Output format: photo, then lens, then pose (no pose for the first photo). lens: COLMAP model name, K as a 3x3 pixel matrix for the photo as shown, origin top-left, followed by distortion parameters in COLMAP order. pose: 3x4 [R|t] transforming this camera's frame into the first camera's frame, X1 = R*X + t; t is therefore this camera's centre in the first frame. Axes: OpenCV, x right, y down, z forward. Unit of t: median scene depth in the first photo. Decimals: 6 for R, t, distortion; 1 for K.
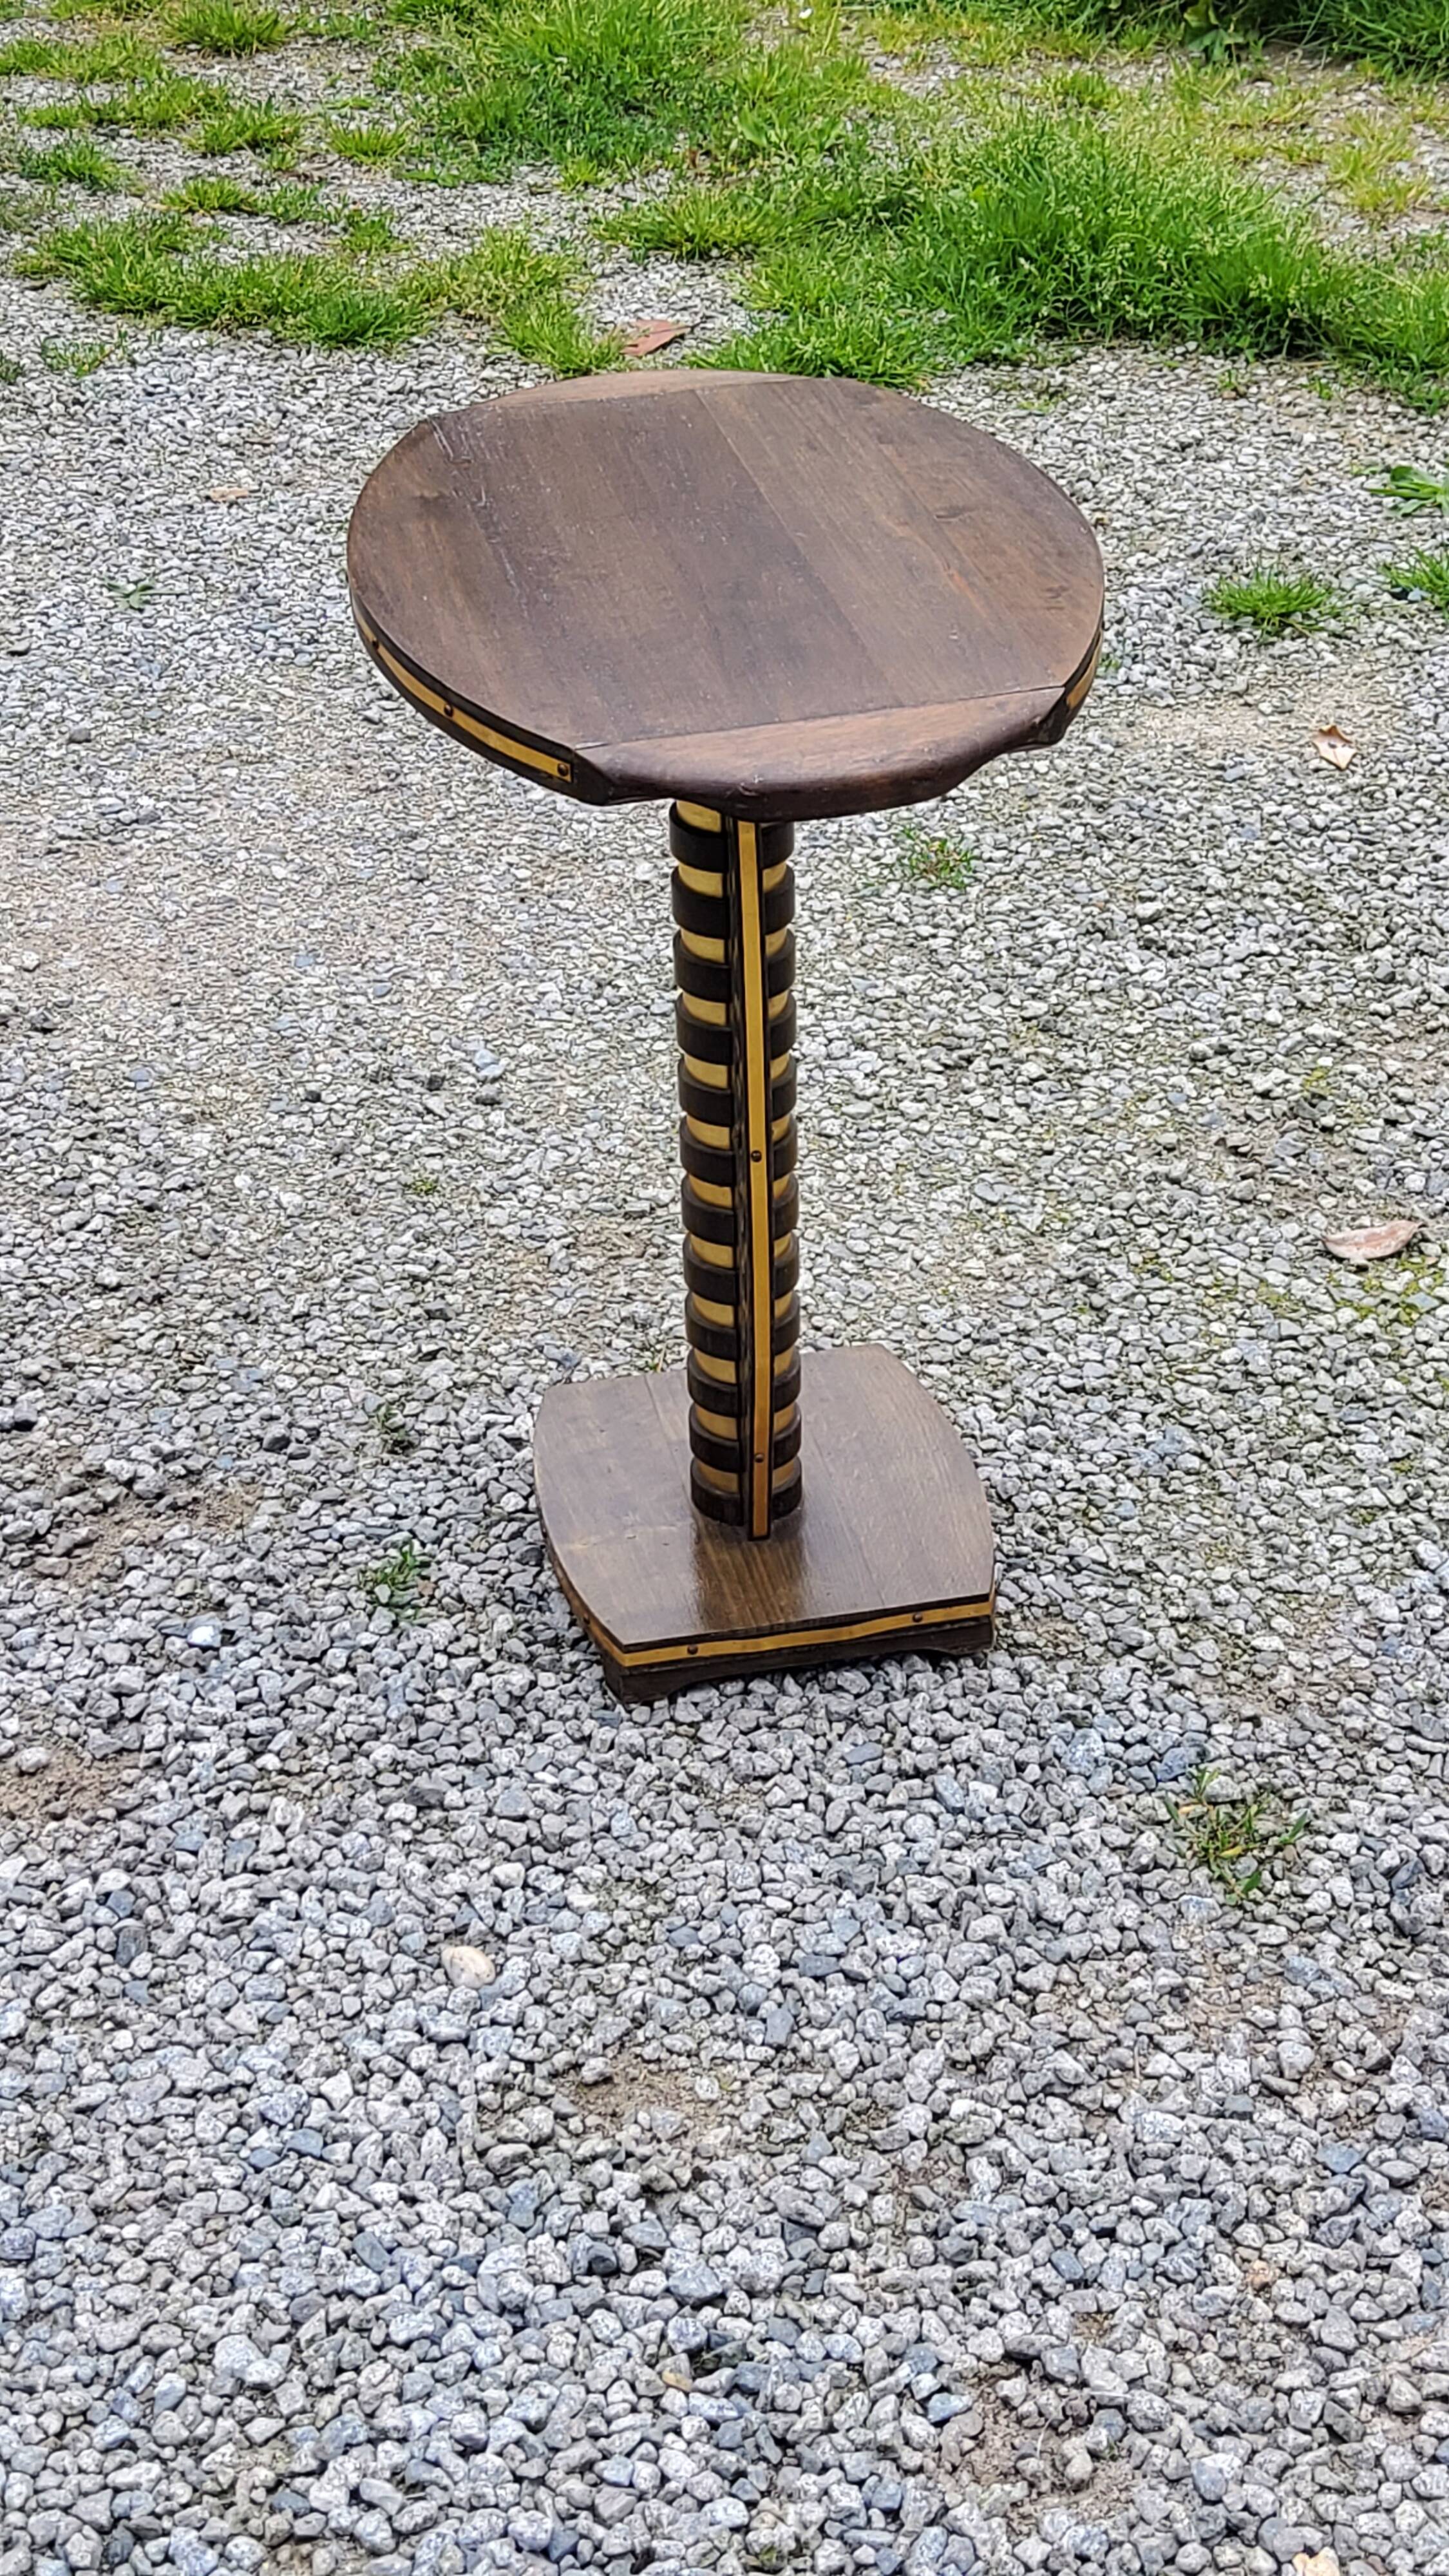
lens RADIAL K [[3853.6, 0, 743.9], [0, 3853.6, 1237.9], [0, 0, 1]] dist [0.112310, 0.000000]
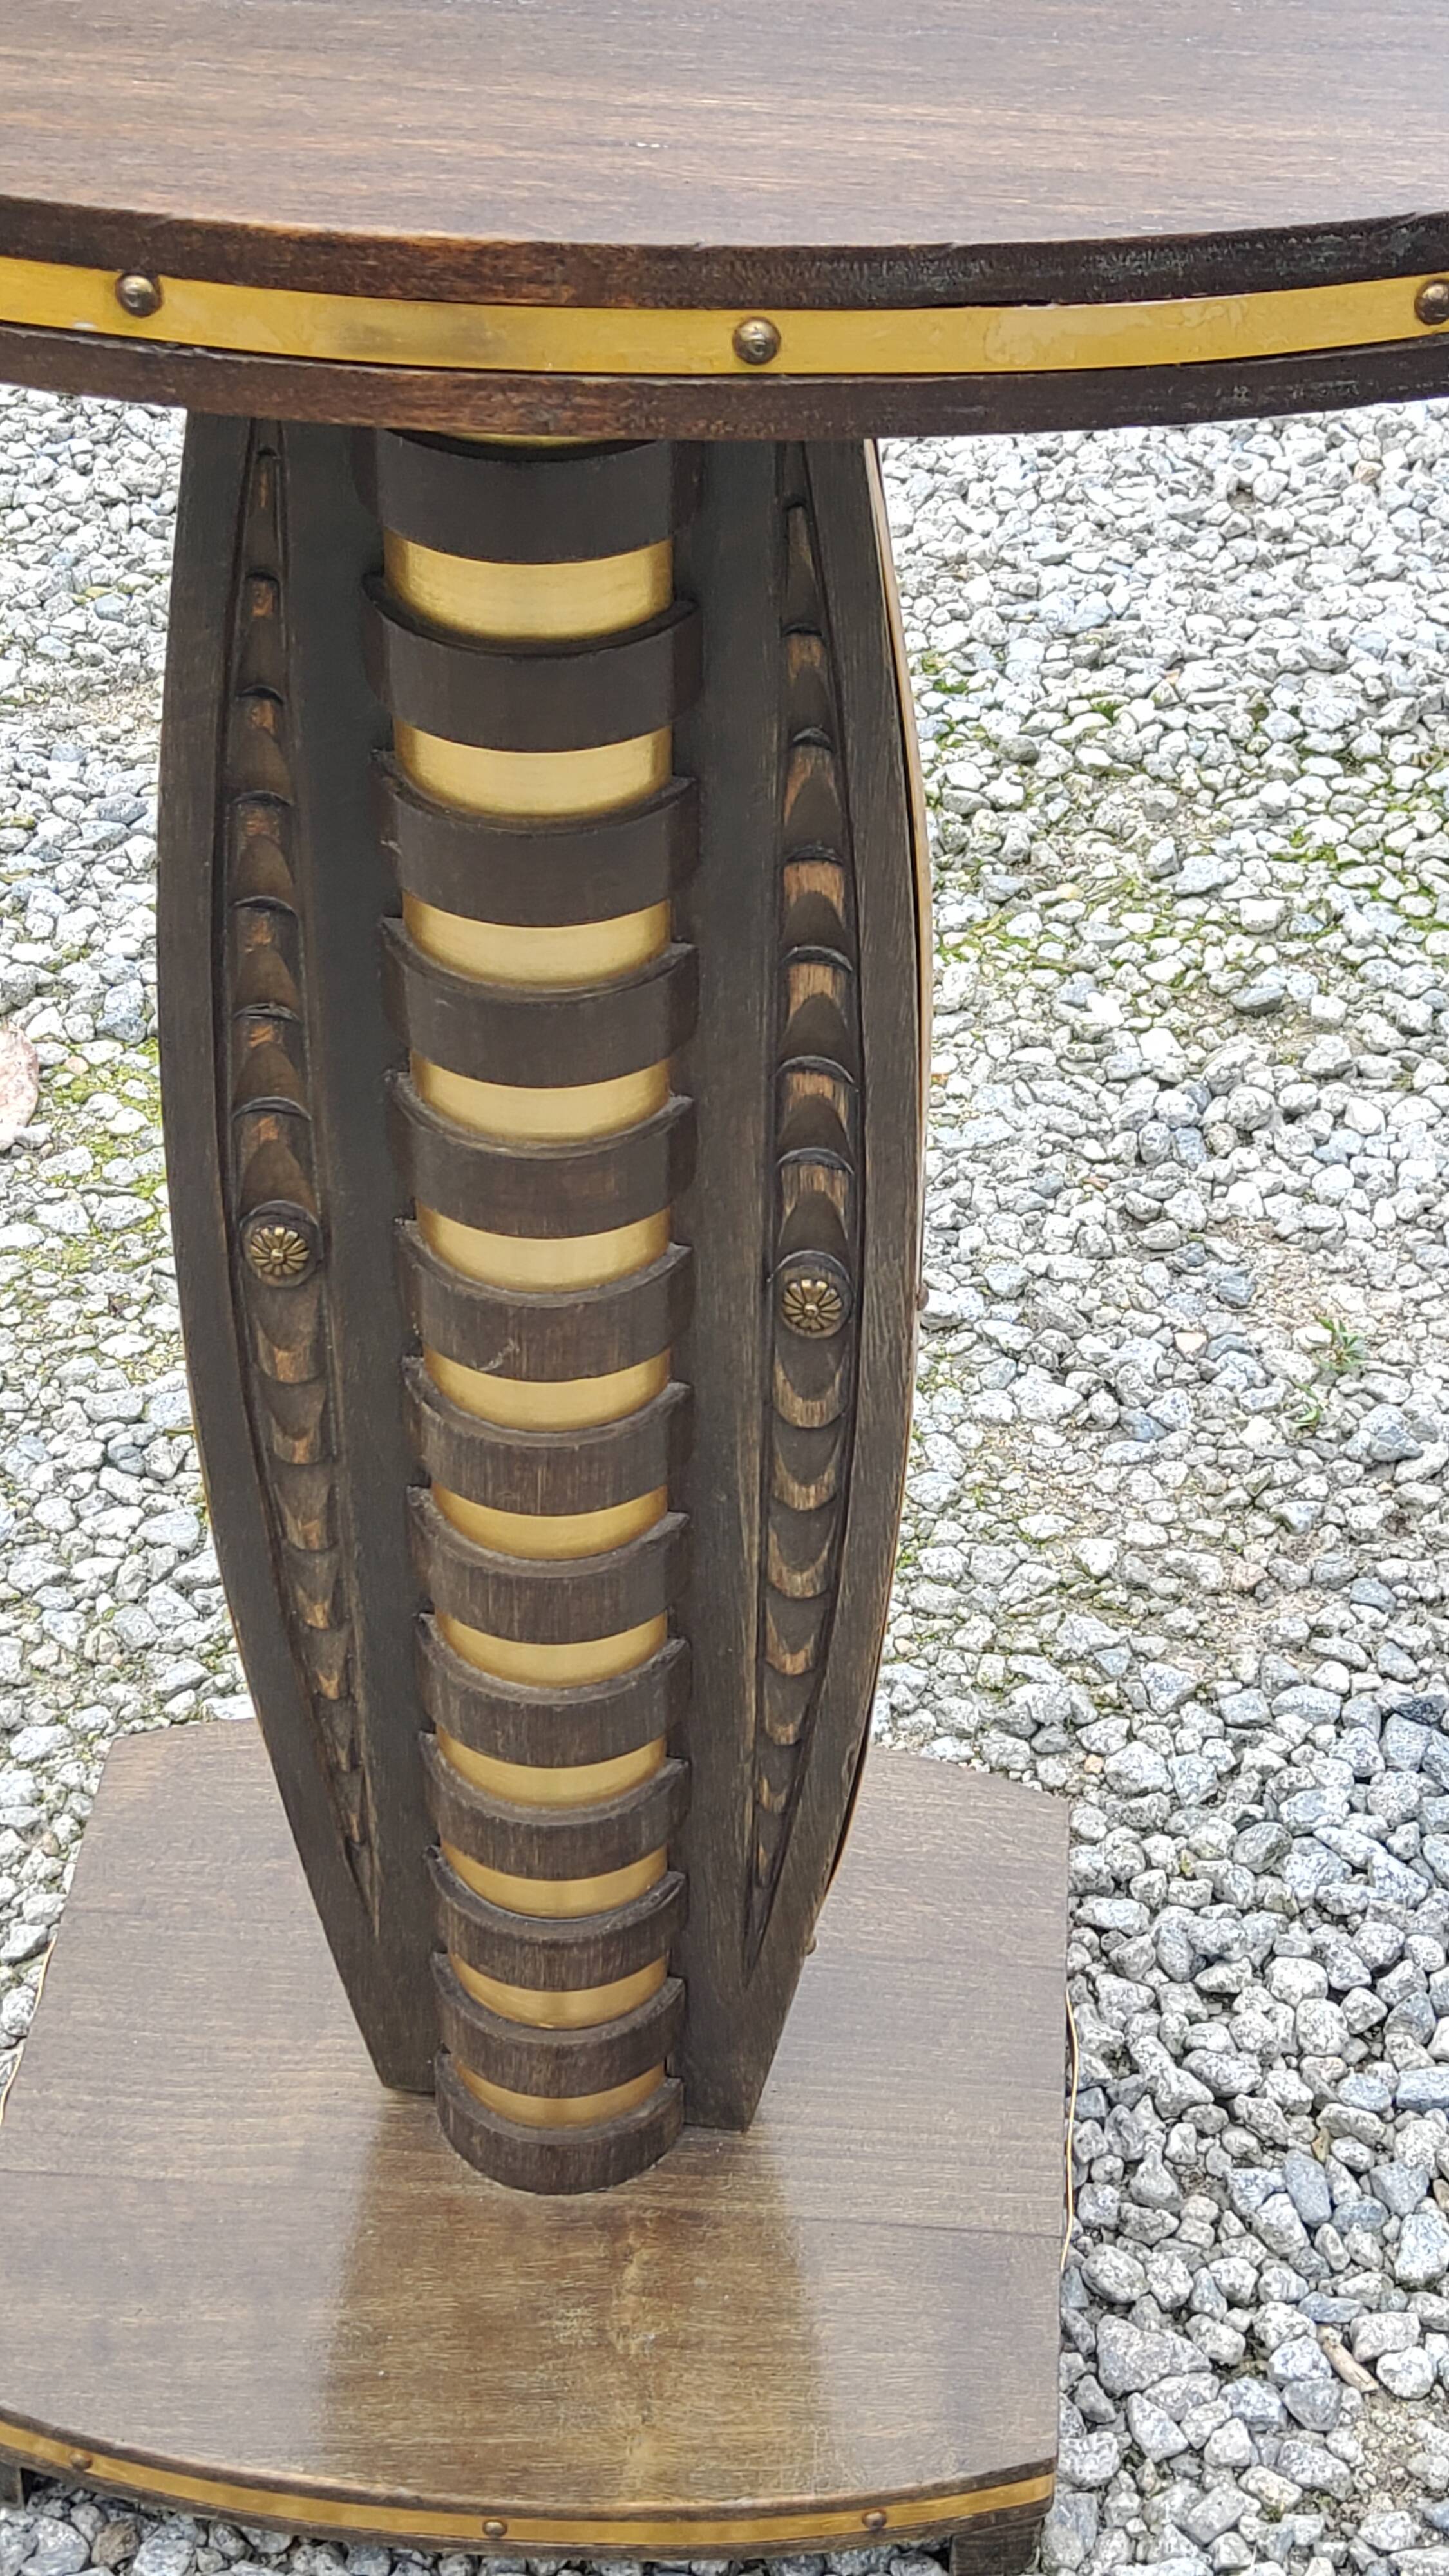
lens RADIAL K [[3853.6, 0, 737.2], [0, 3853.6, 1278.7], [0, 0, 1]] dist [0.112310, 0.000000]
pose [[0.275063, -0.577927, 0.768336, -0.263044], [0.476791, 0.775965, 0.412975, -0.167766], [-0.834872, 0.252741, 0.488990, 0.702988]]
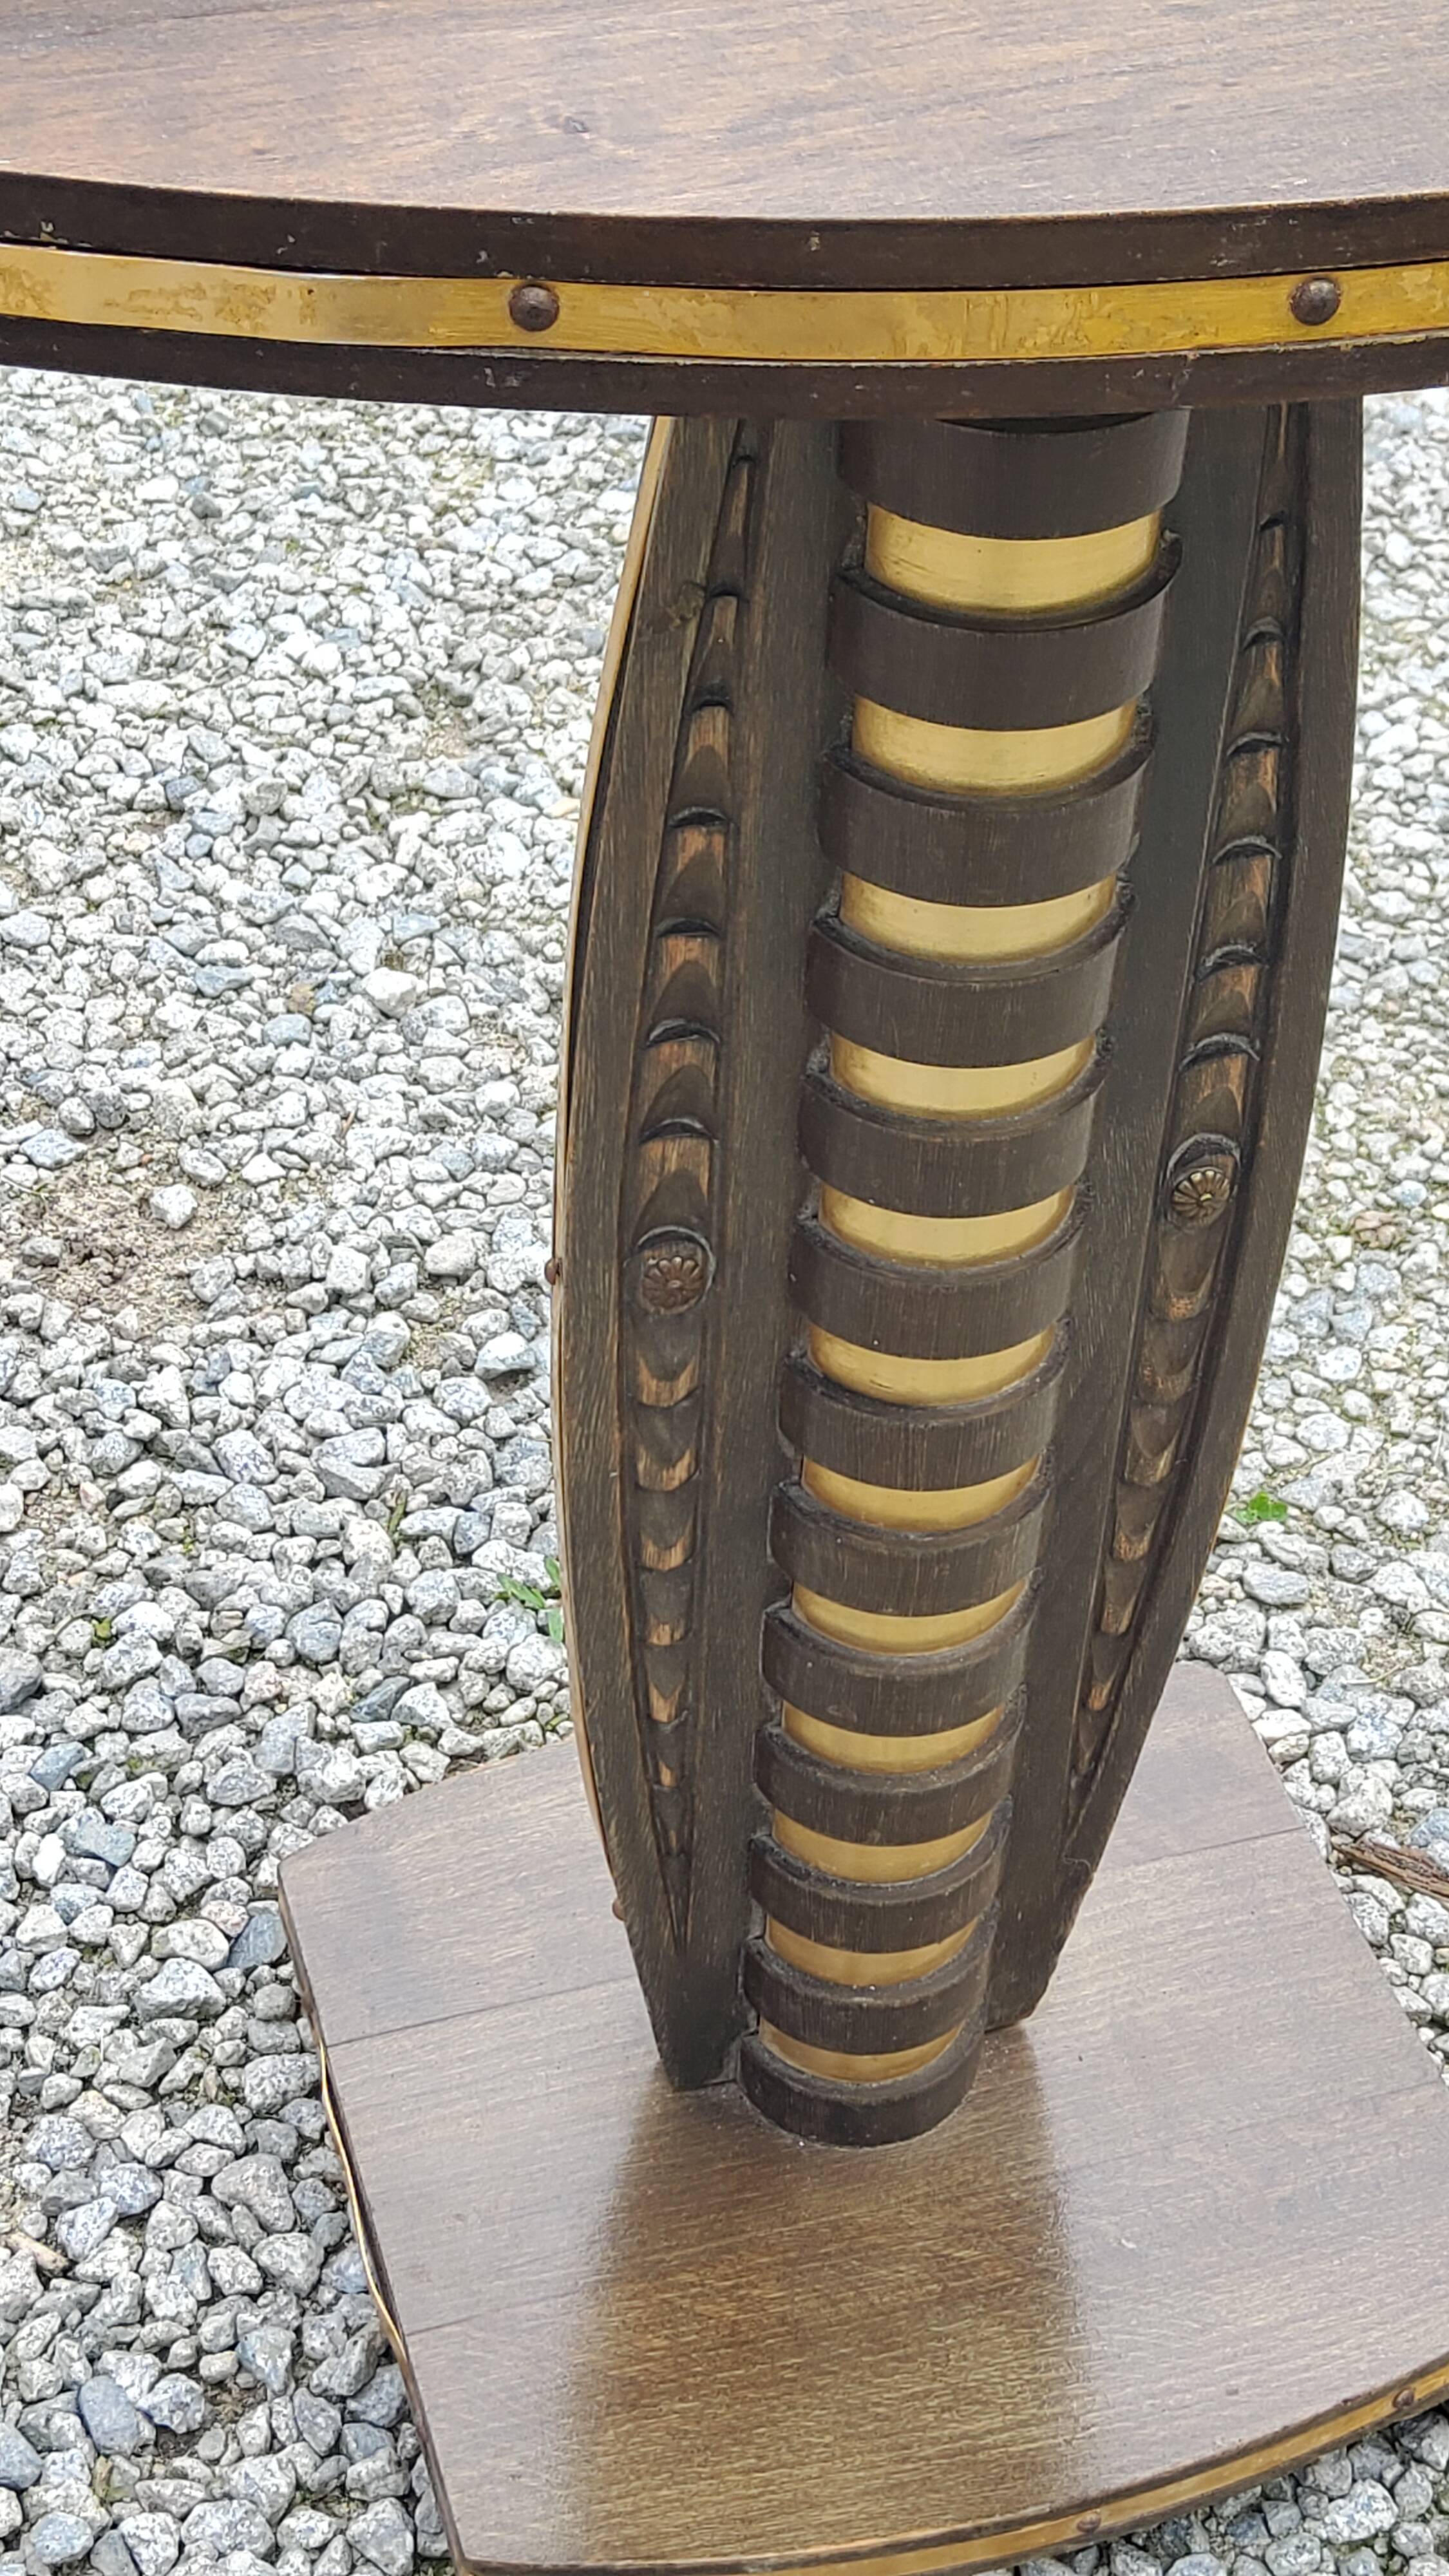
lens RADIAL K [[3853.6, 0, 755.1], [0, 3853.6, 1269.8], [0, 0, 1]] dist [0.112310, 0.000000]
pose [[0.101285, 0.668043, -0.737197, 0.246910], [-0.551708, 0.654342, 0.517160, -0.196680], [0.827865, 0.354337, 0.434840, 0.728402]]
